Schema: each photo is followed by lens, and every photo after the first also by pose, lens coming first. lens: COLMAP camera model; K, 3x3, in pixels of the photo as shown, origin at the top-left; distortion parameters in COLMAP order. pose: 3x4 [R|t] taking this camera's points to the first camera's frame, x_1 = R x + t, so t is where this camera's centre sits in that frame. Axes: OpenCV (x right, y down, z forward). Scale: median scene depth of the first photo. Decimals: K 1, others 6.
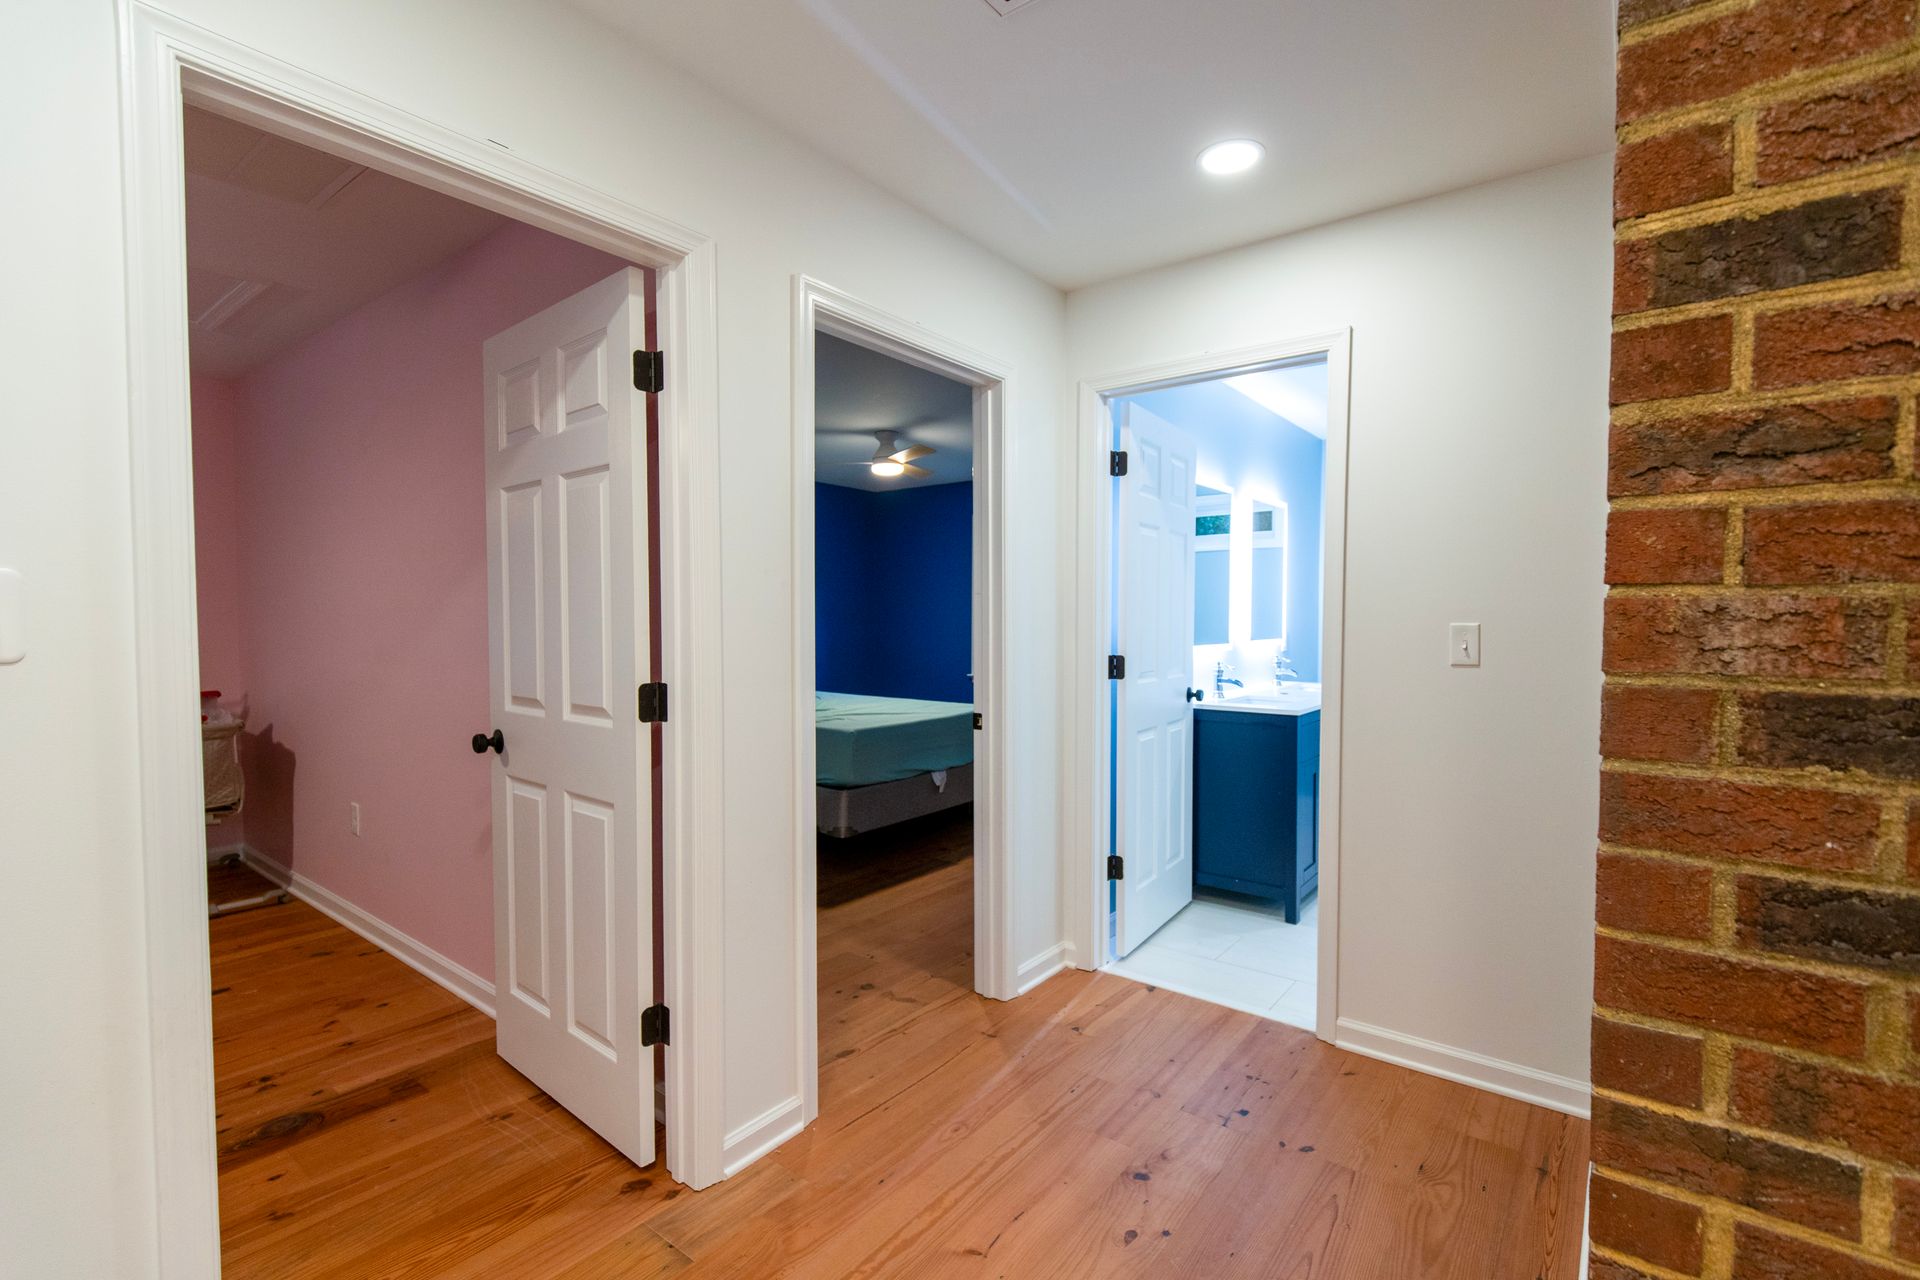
lens RADIAL K [[856.3, 0, 971.1], [0, 856.3, 644.0], [0, 0, 1]] dist [0.015561, -0.011767]
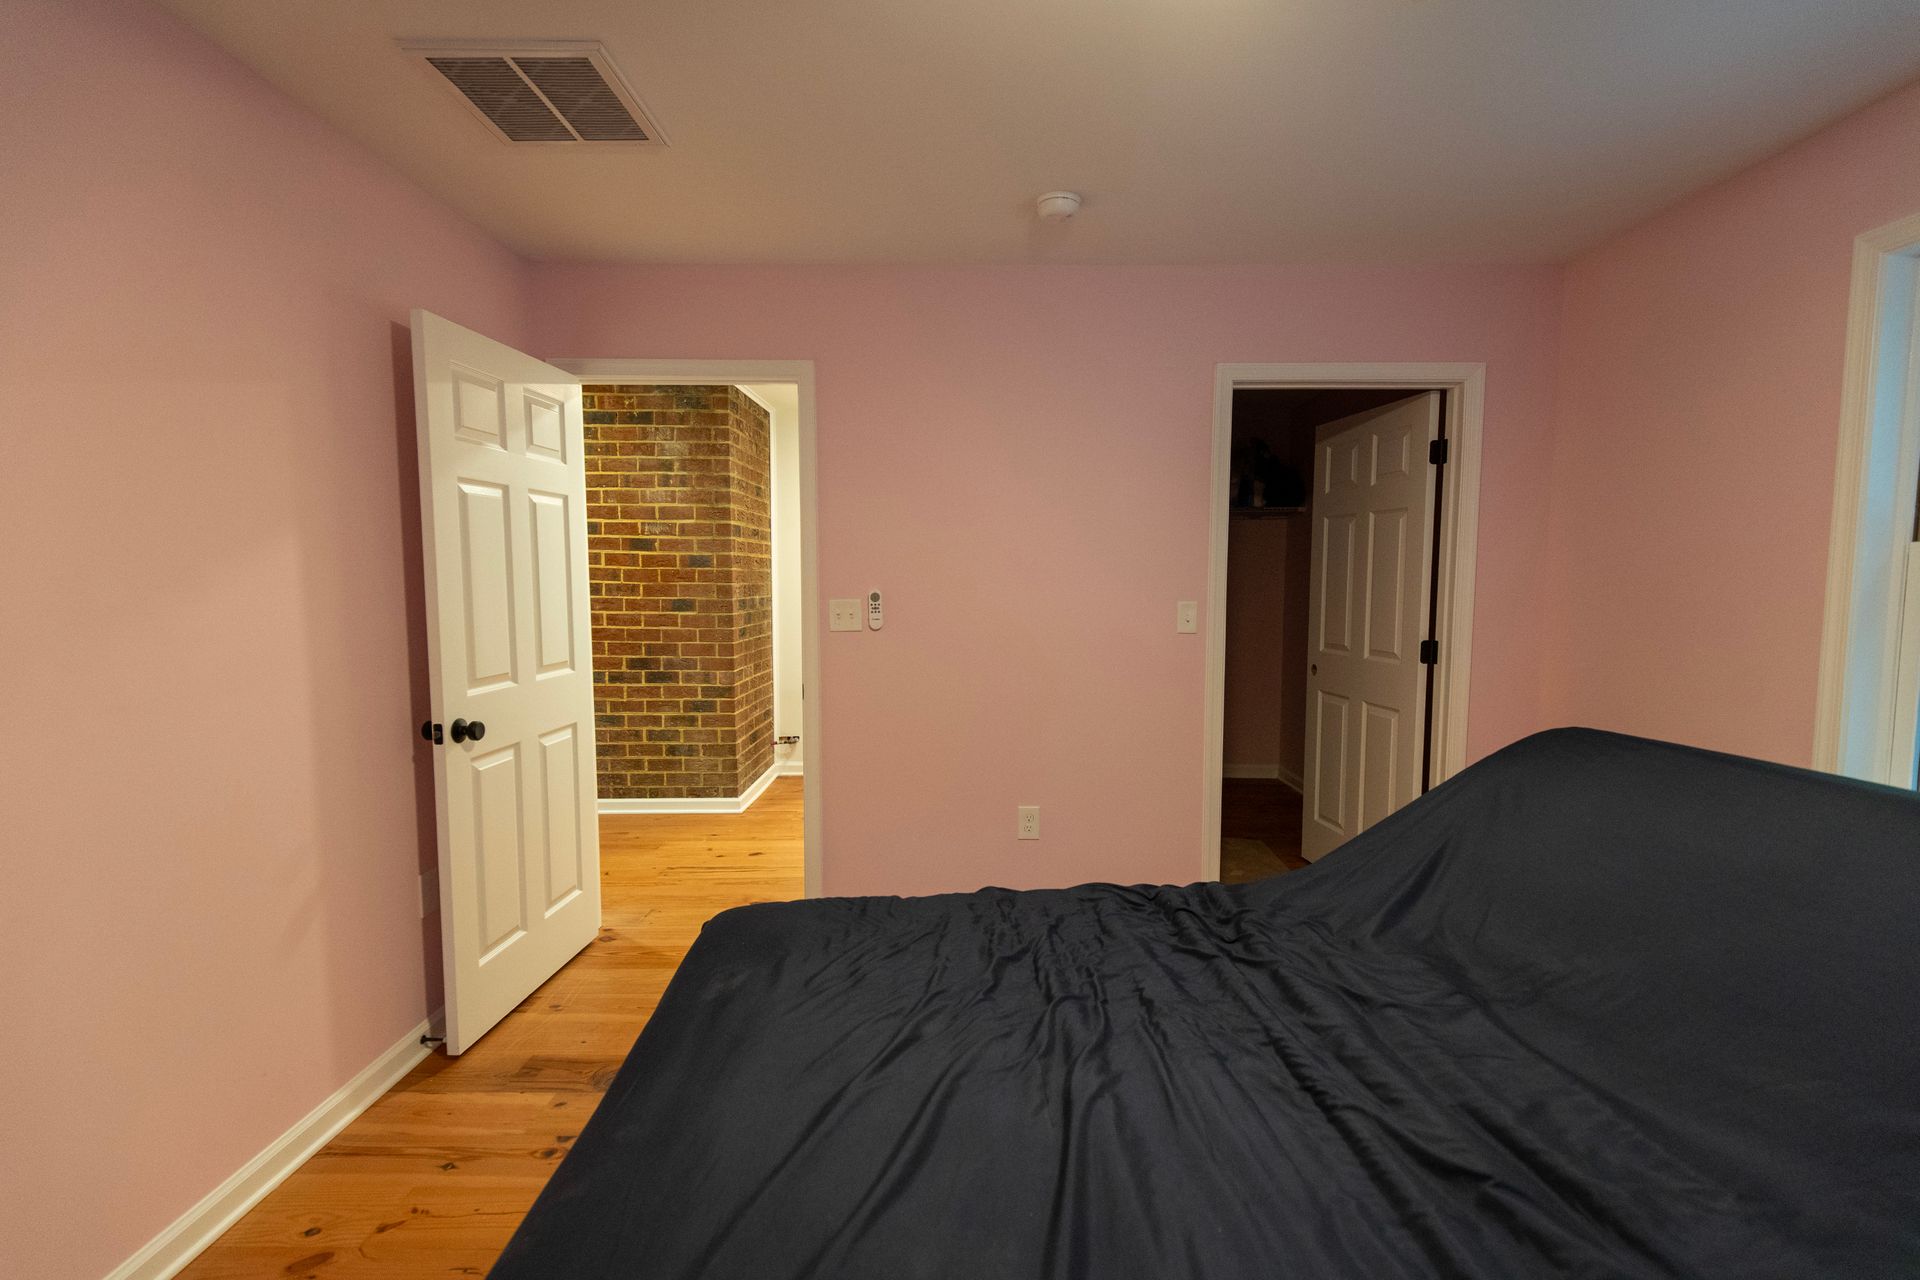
lens RADIAL K [[864.4, 0, 970.8], [0, 864.4, 643.2], [0, 0, 1]] dist [0.019963, -0.013928]
pose [[-0.598774, -0.067068, 0.798105, -2.151284], [0.026942, 0.994237, 0.103762, -0.099646], [-0.800465, 0.083633, -0.593516, 1.408088]]
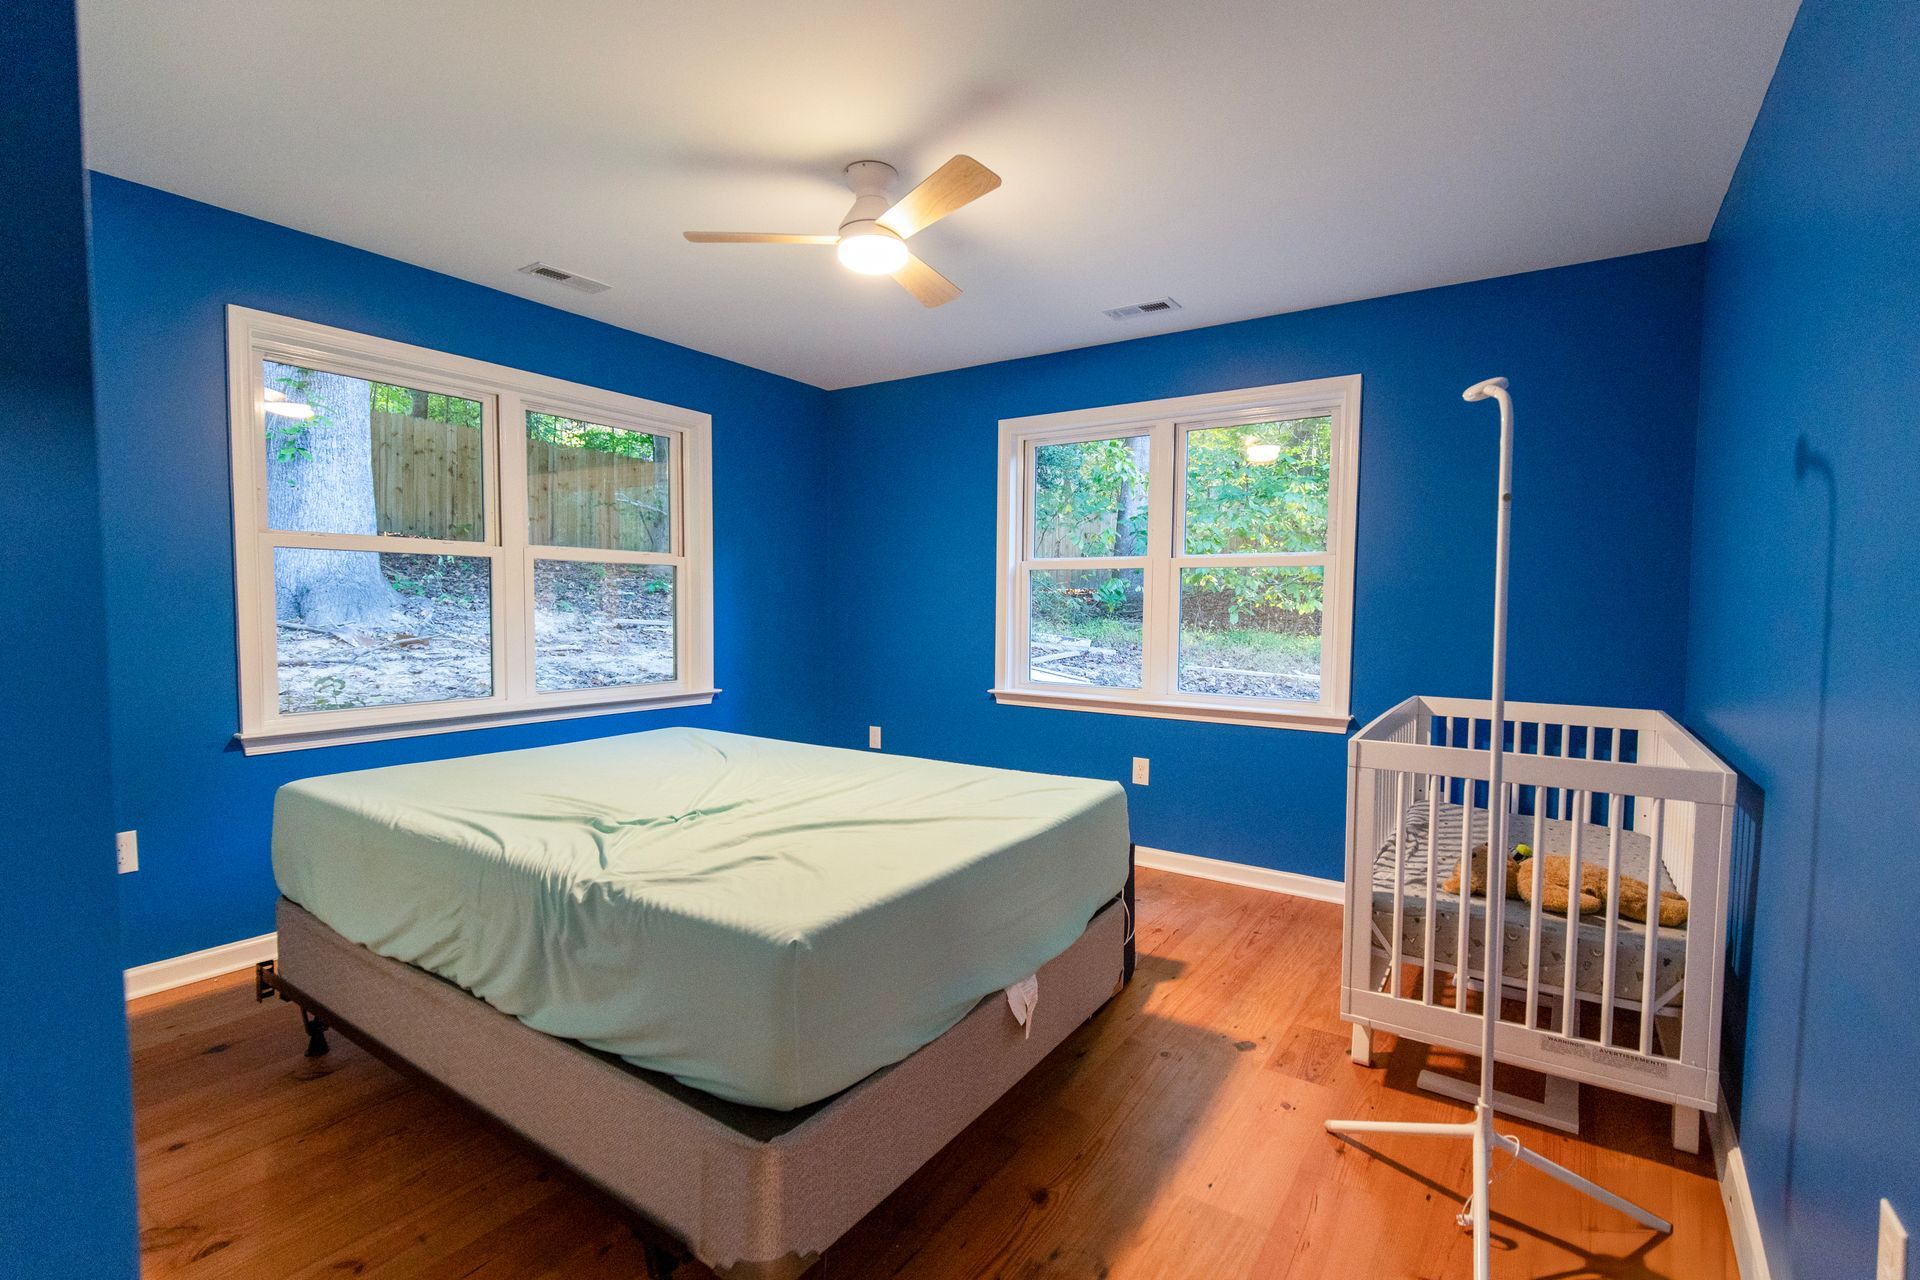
lens RADIAL K [[864.4, 0, 970.8], [0, 864.4, 643.2], [0, 0, 1]] dist [0.019963, -0.013928]
pose [[0.997696, -0.002445, 0.067805, -0.213164], [0.001307, 0.999857, 0.016832, -0.028770], [-0.067836, -0.016705, 0.997557, 1.514303]]
